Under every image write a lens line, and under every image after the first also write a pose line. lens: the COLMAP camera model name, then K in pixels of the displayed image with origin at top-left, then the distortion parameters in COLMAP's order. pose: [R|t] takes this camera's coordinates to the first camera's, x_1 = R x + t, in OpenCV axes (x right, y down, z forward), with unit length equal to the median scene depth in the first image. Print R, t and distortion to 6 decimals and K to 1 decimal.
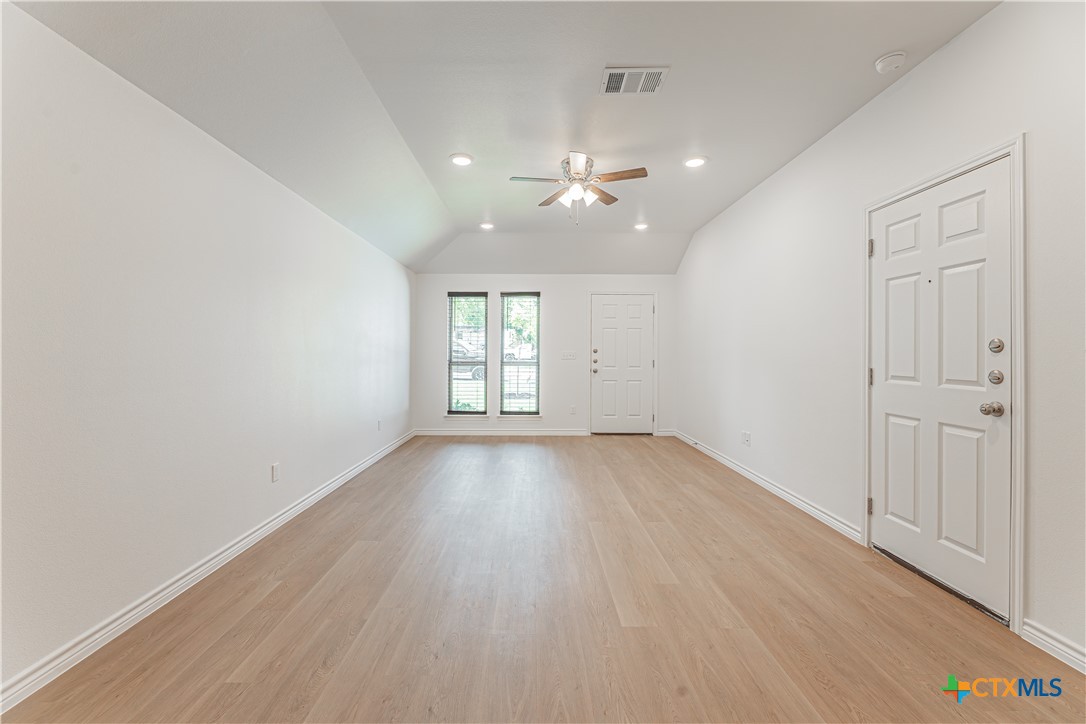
lens RADIAL K [[445.7, 0, 540.6], [0, 445.7, 356.7], [0, 0, 1]] dist [0.001523, -0.002676]
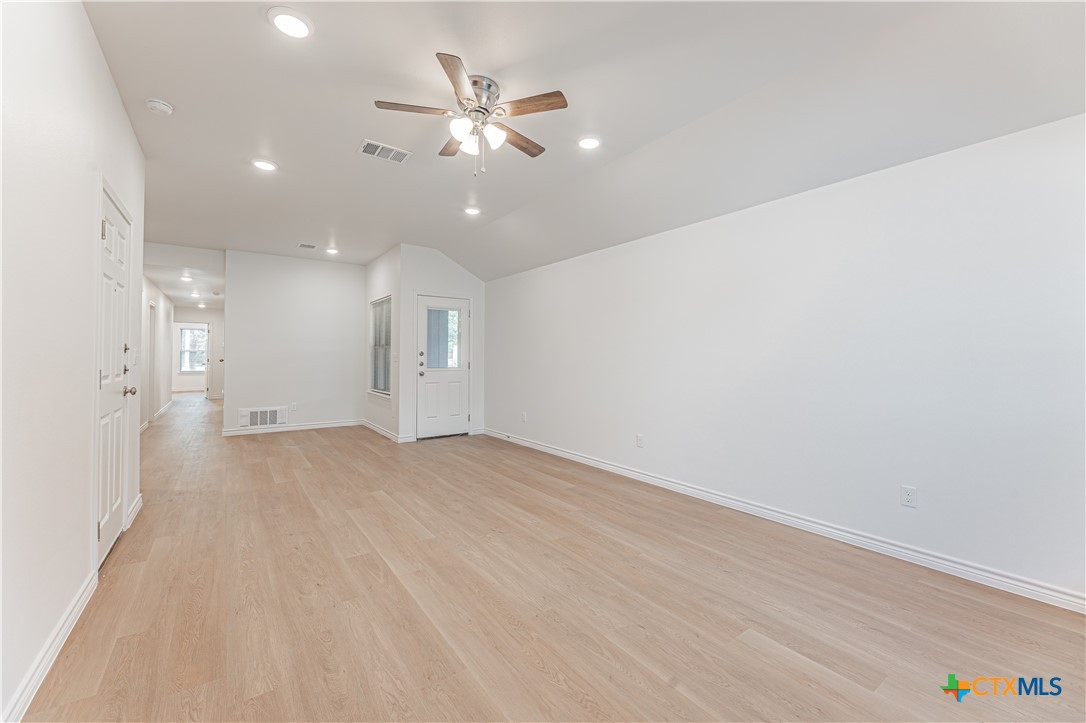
lens RADIAL K [[445.7, 0, 538.1], [0, 445.7, 355.9], [0, 0, 1]] dist [0.001523, -0.002676]
pose [[-0.825445, -0.011372, -0.564368, 0.267893], [-0.012213, 0.999923, -0.002286, -0.003543], [0.564350, 0.005006, -0.825520, 1.101525]]
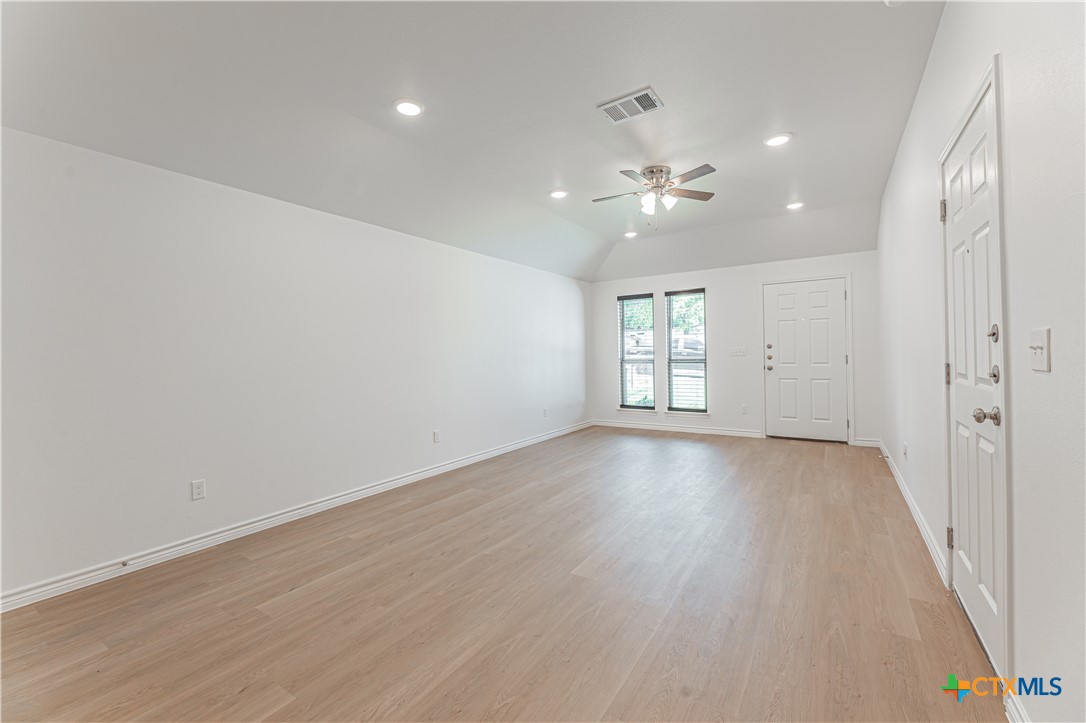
lens RADIAL K [[445.7, 0, 543.0], [0, 445.7, 359.8], [0, 0, 1]] dist [0.001523, -0.002676]
pose [[0.834228, -0.013002, -0.551266, 0.291952], [0.019757, 0.999785, 0.006318, 0.000135], [0.551065, -0.016162, 0.834306, -0.025372]]
